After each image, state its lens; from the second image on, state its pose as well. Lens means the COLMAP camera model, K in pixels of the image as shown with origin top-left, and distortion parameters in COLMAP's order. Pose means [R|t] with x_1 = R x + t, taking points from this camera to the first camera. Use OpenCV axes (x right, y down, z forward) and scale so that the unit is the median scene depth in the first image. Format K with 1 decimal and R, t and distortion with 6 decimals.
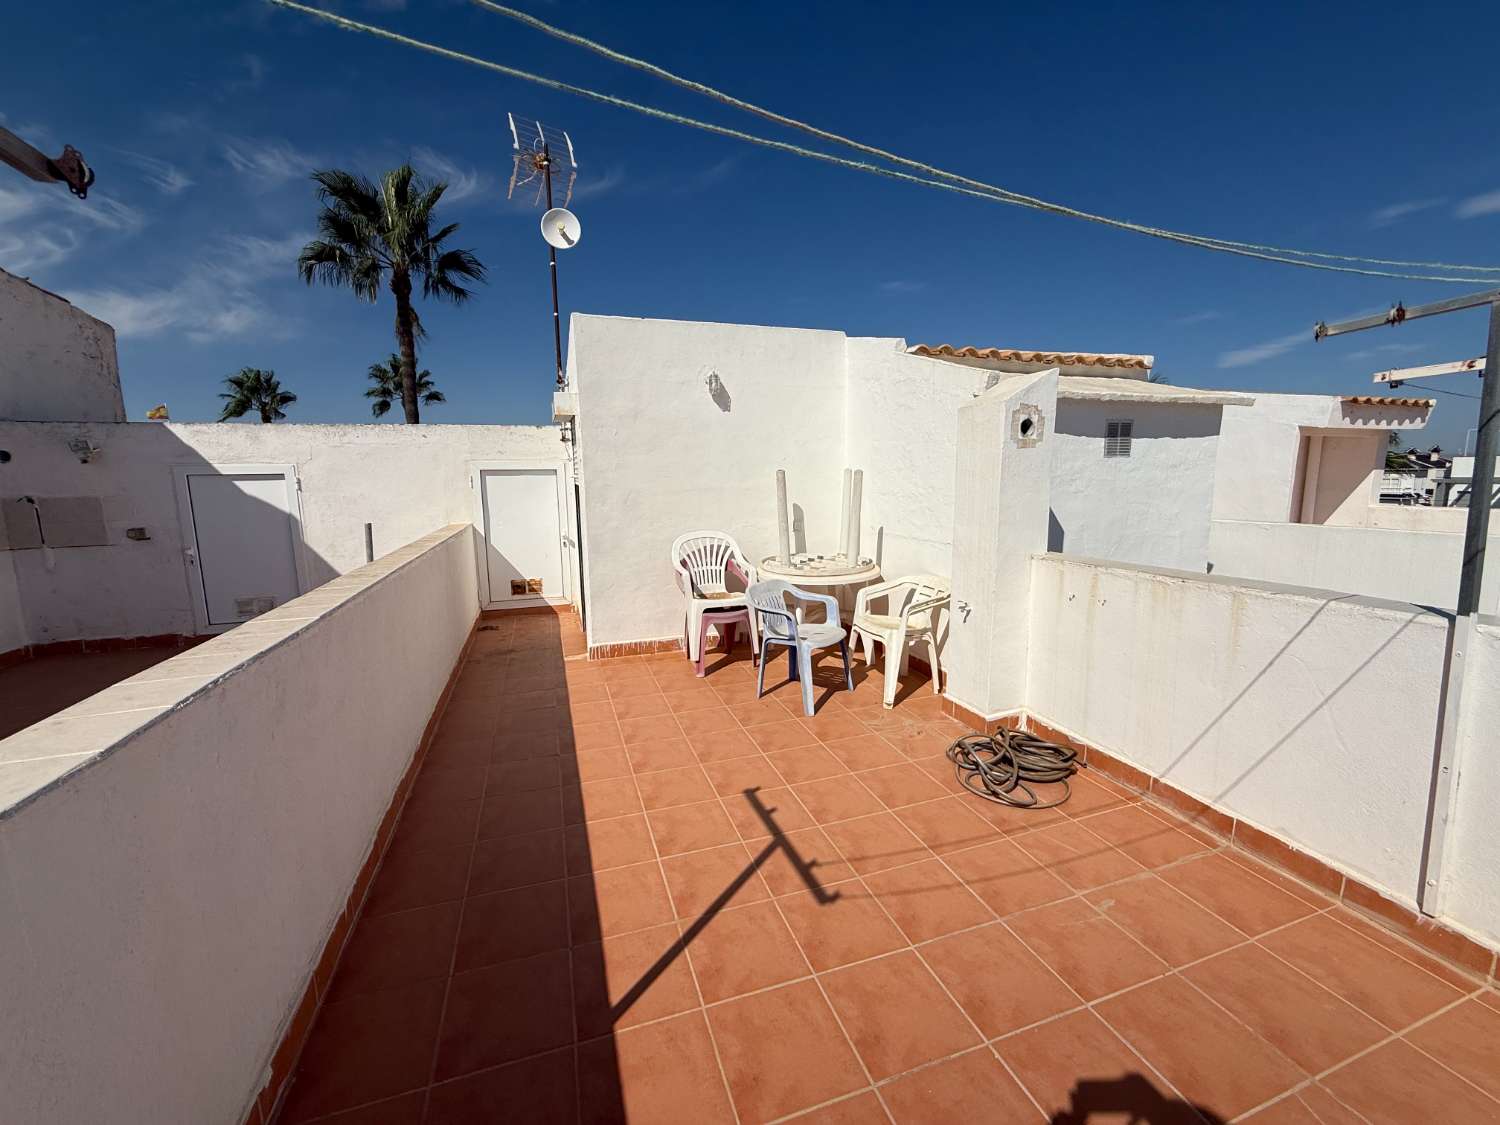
lens RADIAL K [[596.3, 0, 752.7], [0, 596.3, 556.6], [0, 0, 1]] dist [-0.000765, 0.000215]
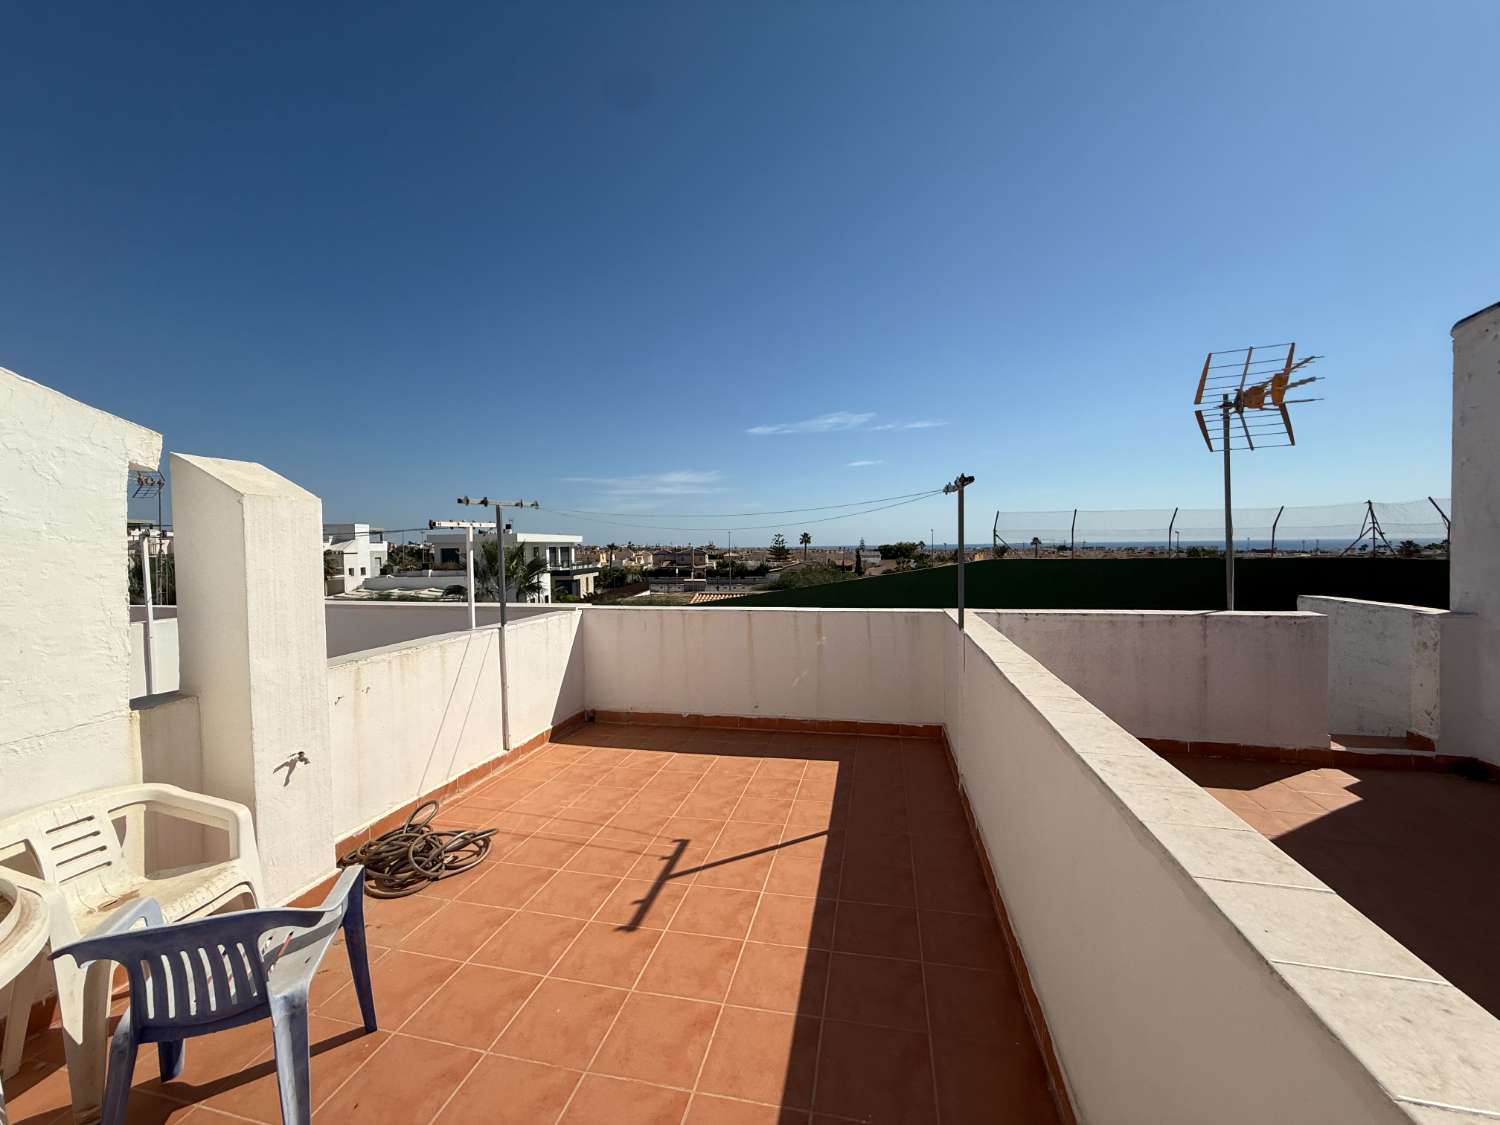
lens RADIAL K [[596.3, 0, 745.9], [0, 596.3, 562.3], [0, 0, 1]] dist [-0.000765, 0.000215]
pose [[-0.848972, 0.009547, 0.528352, -0.755422], [0.095904, 0.986017, 0.136284, -0.301543], [-0.519662, 0.166372, -0.838016, 1.883635]]
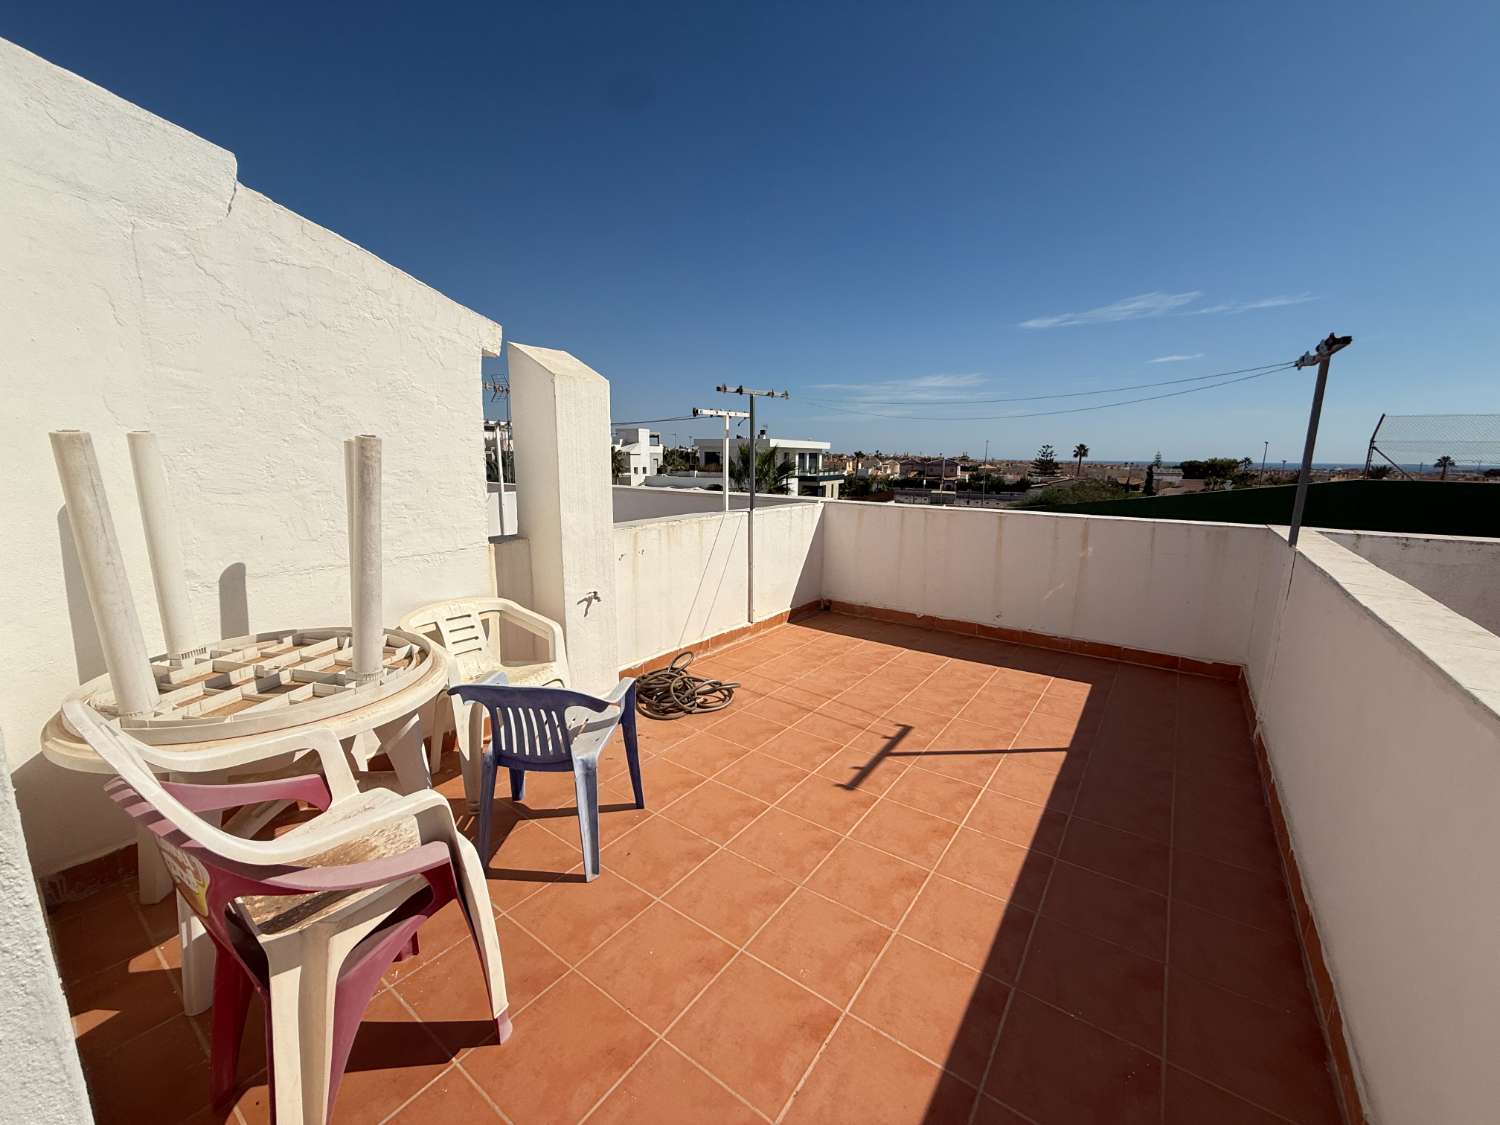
lens RADIAL K [[596.3, 0, 745.7], [0, 596.3, 561.7], [0, 0, 1]] dist [-0.000765, 0.000215]
pose [[-0.572013, -0.139751, 0.808252, -0.758356], [0.106131, 0.964486, 0.241876, -0.243380], [-0.813349, 0.224137, -0.536867, 1.881855]]
